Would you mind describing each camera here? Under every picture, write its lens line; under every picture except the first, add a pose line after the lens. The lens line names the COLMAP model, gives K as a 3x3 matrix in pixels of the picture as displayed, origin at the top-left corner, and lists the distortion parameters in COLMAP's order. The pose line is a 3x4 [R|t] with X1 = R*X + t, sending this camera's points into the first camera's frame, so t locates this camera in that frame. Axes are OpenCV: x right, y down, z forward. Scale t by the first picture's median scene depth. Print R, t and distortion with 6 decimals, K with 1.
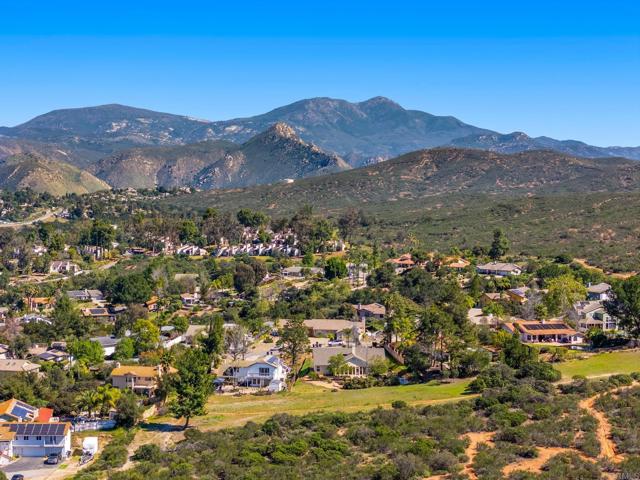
lens RADIAL K [[1280.5, 0, 319.9], [0, 1280.5, 240.4], [0, 0, 1]] dist [-0.010938, 0.000000]
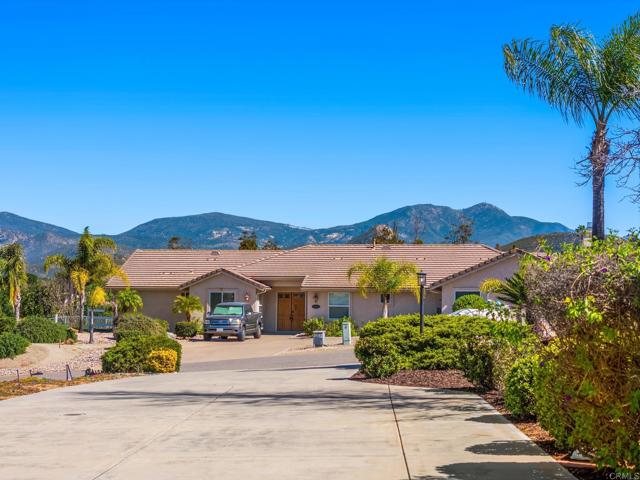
lens RADIAL K [[1280.5, 0, 321.5], [0, 1280.5, 239.7], [0, 0, 1]] dist [-0.010938, 0.000000]
pose [[0.996853, -0.005249, -0.079100, 0.004973], [-0.001716, 0.996142, -0.087734, 0.035436], [0.079256, 0.087594, 0.992998, 0.375297]]
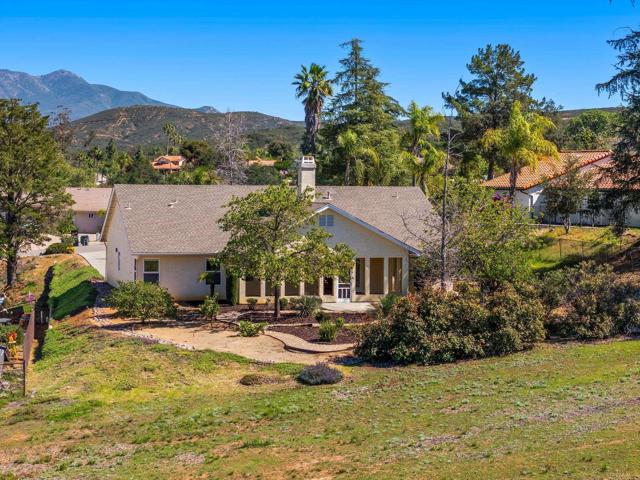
lens RADIAL K [[1280.5, 0, 323.4], [0, 1280.5, 240.8], [0, 0, 1]] dist [-0.010938, 0.000000]
pose [[0.969509, -0.012694, 0.244725, -0.009060], [0.008768, 0.999815, 0.017128, 0.032651], [-0.244898, -0.014460, 0.969441, 0.282778]]
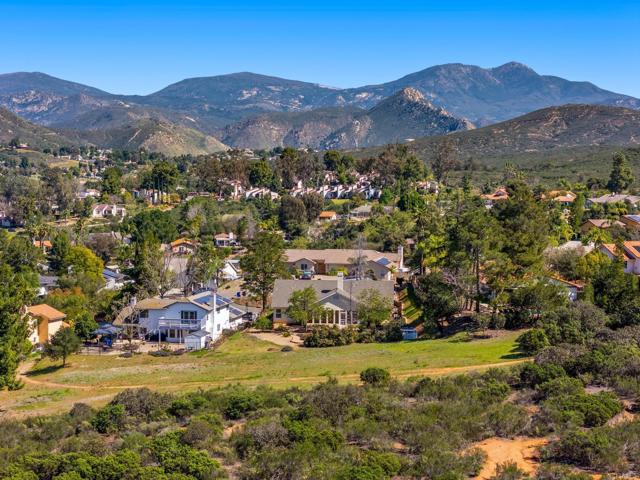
lens RADIAL K [[1280.5, 0, 319.8], [0, 1280.5, 239.8], [0, 0, 1]] dist [-0.010938, 0.000000]
pose [[0.994628, 0.004166, -0.103435, 0.028258], [-0.001750, 0.999724, 0.023438, 0.018598], [0.103504, -0.023131, 0.994360, 0.147213]]
